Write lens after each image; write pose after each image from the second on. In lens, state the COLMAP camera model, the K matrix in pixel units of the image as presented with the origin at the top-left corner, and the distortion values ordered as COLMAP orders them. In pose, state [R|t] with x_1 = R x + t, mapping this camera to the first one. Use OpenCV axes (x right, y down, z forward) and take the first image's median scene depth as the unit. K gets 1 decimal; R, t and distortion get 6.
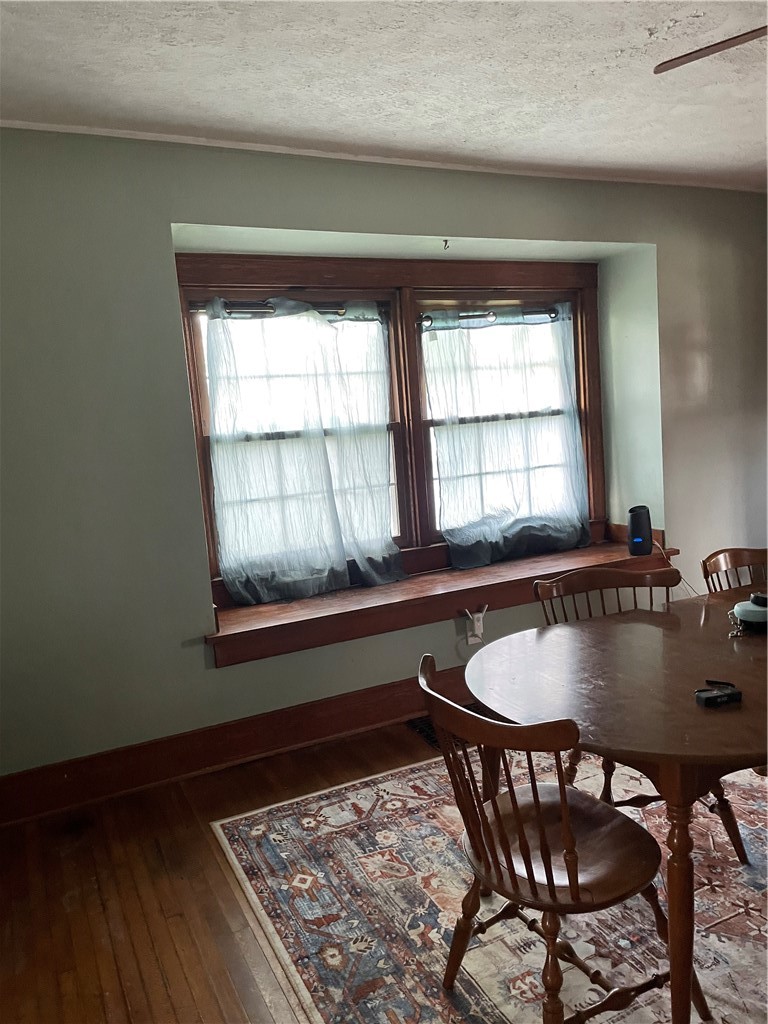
lens RADIAL K [[774.6, 0, 388.6], [0, 774.6, 515.1], [0, 0, 1]] dist [0.109434, -0.174435]
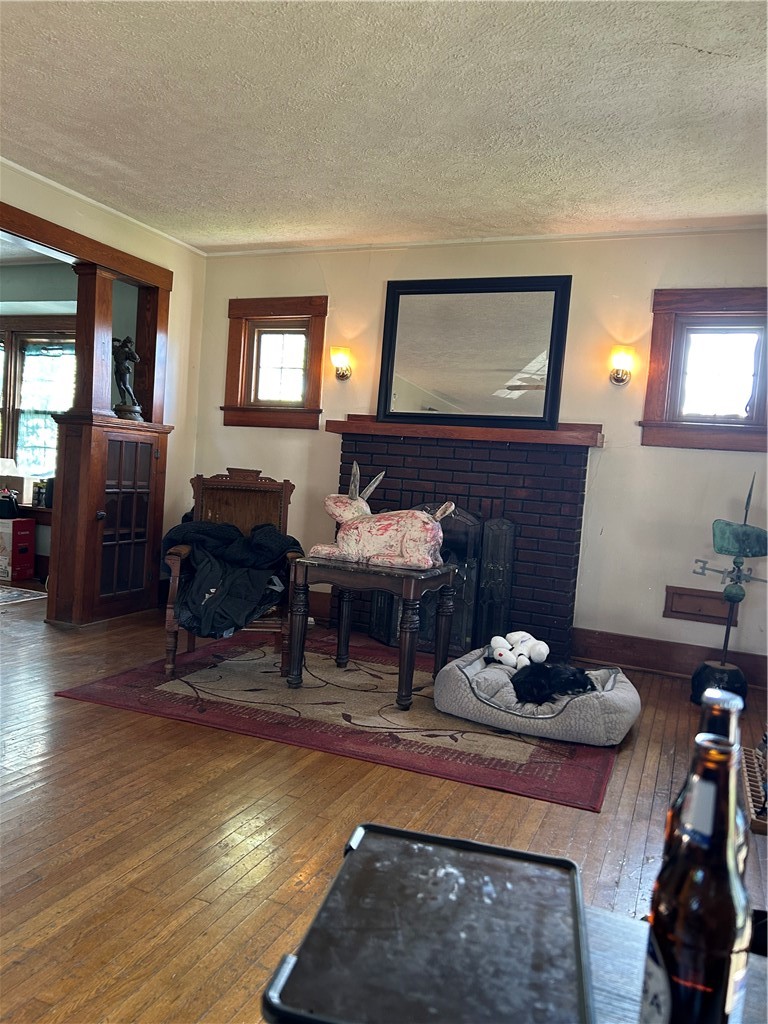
lens RADIAL K [[767.4, 0, 386.5], [0, 767.4, 514.7], [0, 0, 1]] dist [0.063482, -0.062064]
pose [[0.646427, 0.147820, -0.748519, 1.793926], [-0.221934, 0.975061, 0.000895, -0.076700], [0.729985, 0.165543, 0.663112, 0.500088]]
